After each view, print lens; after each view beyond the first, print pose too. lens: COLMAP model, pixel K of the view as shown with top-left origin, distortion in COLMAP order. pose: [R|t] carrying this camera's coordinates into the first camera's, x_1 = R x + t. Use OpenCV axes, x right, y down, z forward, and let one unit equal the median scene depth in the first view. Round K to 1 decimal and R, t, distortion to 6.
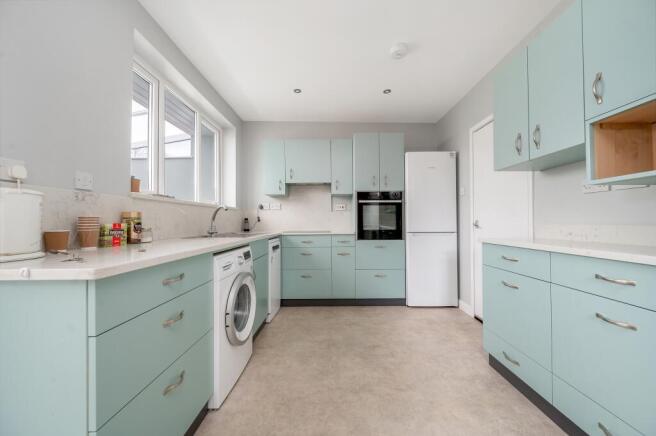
lens RADIAL K [[266.2, 0, 328.0], [0, 266.2, 220.8], [0, 0, 1]] dist [-0.000075, 0.000008]
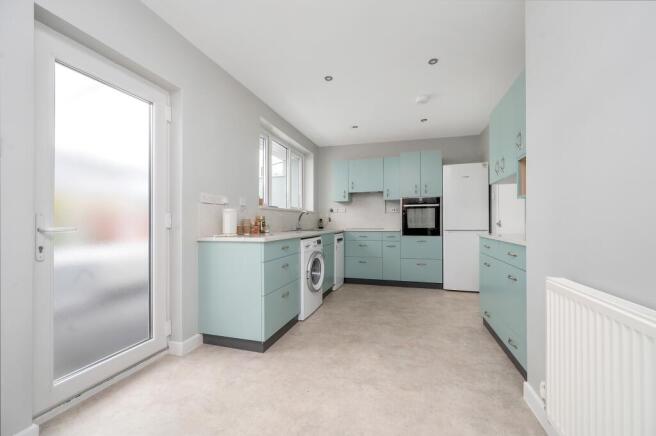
lens RADIAL K [[266.2, 0, 328.0], [0, 266.2, 220.8], [0, 0, 1]] dist [-0.000075, 0.000008]
pose [[0.959412, -0.000635, -0.282006, 0.131552], [0.001085, 0.999998, 0.001438, -0.002009], [0.282005, -0.001685, 0.959411, -0.346894]]
